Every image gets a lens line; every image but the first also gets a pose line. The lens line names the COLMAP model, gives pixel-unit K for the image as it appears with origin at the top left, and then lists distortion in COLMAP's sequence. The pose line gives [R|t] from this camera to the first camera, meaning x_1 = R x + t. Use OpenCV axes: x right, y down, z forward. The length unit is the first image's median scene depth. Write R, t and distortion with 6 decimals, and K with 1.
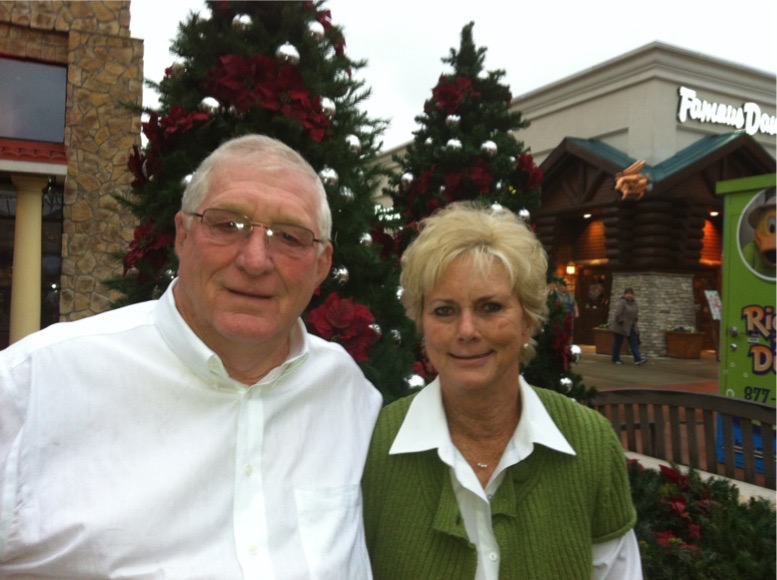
lens RADIAL K [[674.3, 0, 388.5], [0, 674.3, 290.0], [0, 0, 1]] dist [-0.059642, 0.017277]
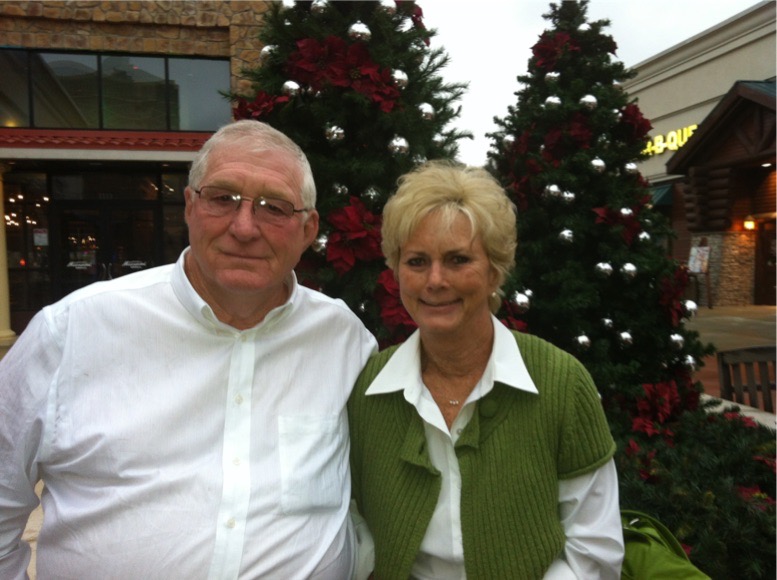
lens RADIAL K [[657.9, 0, 387.6], [0, 657.9, 302.4], [0, 0, 1]] dist [-0.045580, -0.015302]
pose [[0.966890, -0.017815, -0.254570, 0.299192], [0.035819, 0.997159, 0.066264, 0.021386], [0.252666, -0.073189, 0.964781, -0.053517]]
